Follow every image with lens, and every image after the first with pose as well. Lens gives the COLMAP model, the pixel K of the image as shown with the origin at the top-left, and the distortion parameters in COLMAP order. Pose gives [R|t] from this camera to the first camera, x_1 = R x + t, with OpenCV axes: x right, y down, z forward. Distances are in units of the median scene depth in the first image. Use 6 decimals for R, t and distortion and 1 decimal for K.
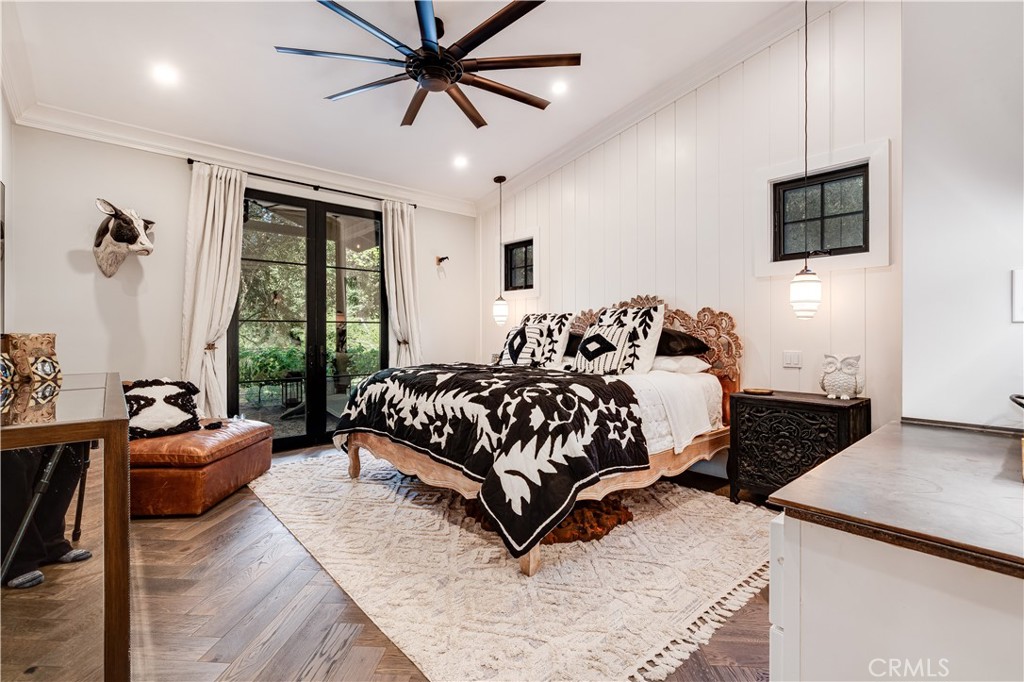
lens RADIAL K [[461.3, 0, 511.3], [0, 461.3, 346.2], [0, 0, 1]] dist [-0.004228, -0.000166]
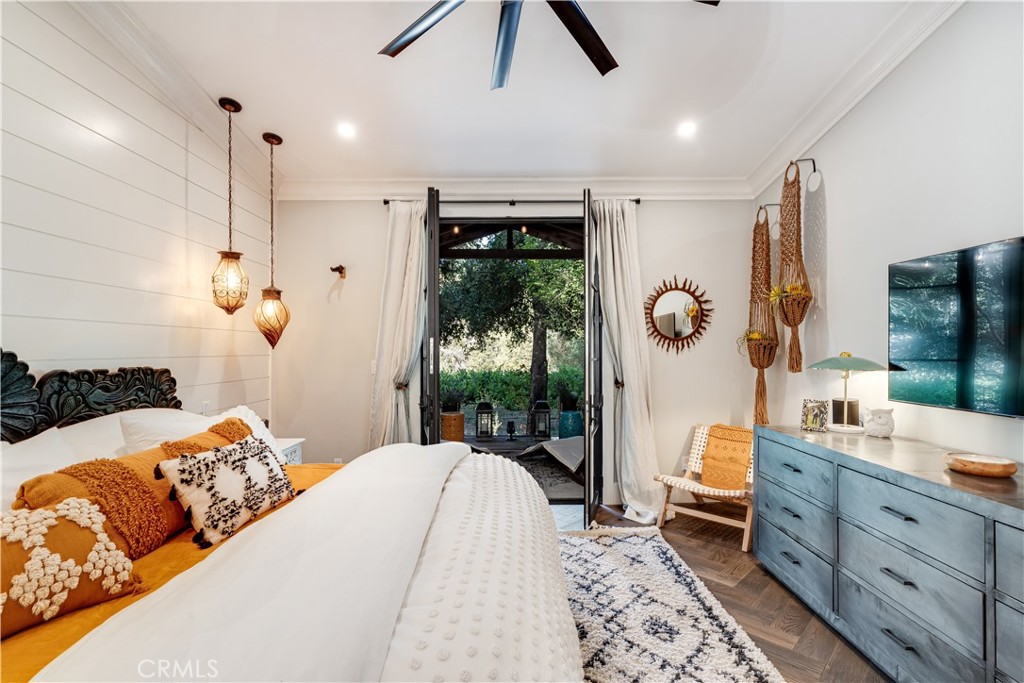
lens RADIAL K [[461.3, 0, 511.3], [0, 461.3, 346.7], [0, 0, 1]] dist [-0.004228, -0.000166]
pose [[0.746629, 0.002917, -0.665234, 0.202586], [-0.021585, 0.999570, -0.019844, -0.079084], [0.664890, 0.029175, 0.746371, 0.491909]]
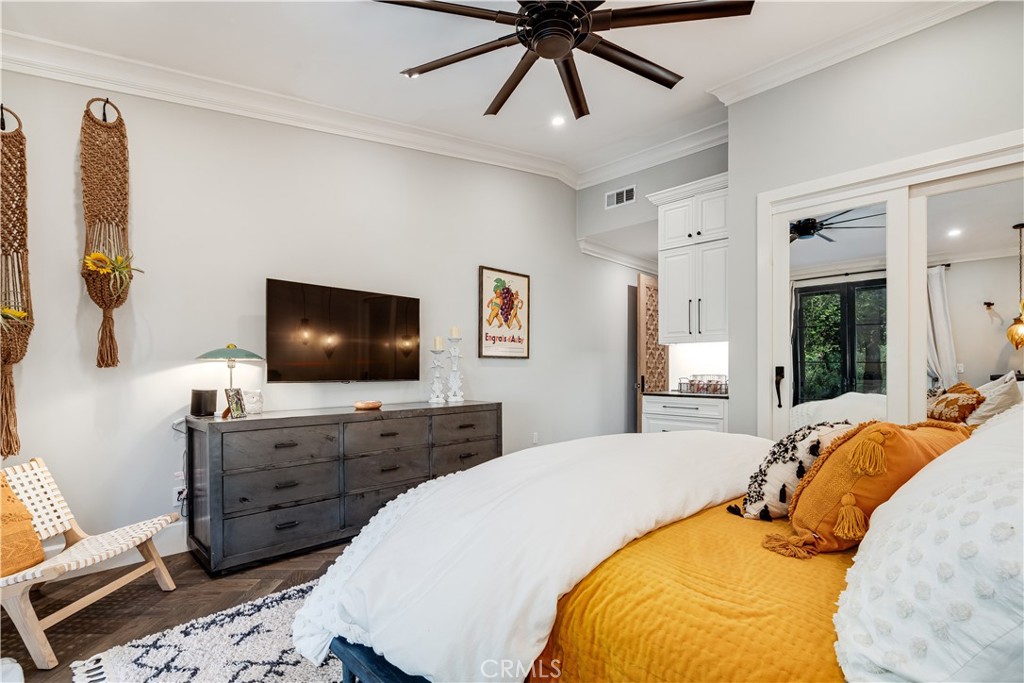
lens RADIAL K [[462.8, 0, 509.2], [0, 462.8, 356.6], [0, 0, 1]] dist [-0.001864, 0.000011]
pose [[-0.050089, 0.032559, 0.998214, -0.771276], [0.025293, 0.999189, -0.031321, -0.035386], [-0.998424, 0.023679, -0.050872, 0.962865]]
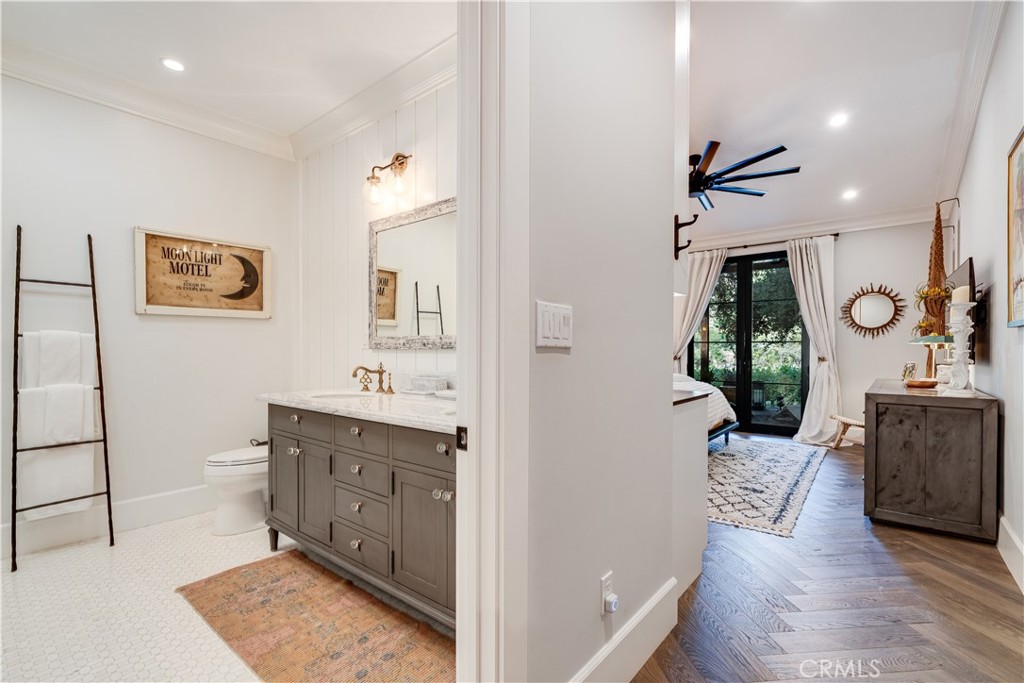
lens RADIAL K [[461.3, 0, 511.3], [0, 461.3, 346.7], [0, 0, 1]] dist [-0.004228, -0.000166]
pose [[0.156749, 0.004525, -0.987628, 1.141731], [-0.031758, 0.999495, -0.000461, -0.024086], [0.987128, 0.031437, 0.156814, 0.124963]]
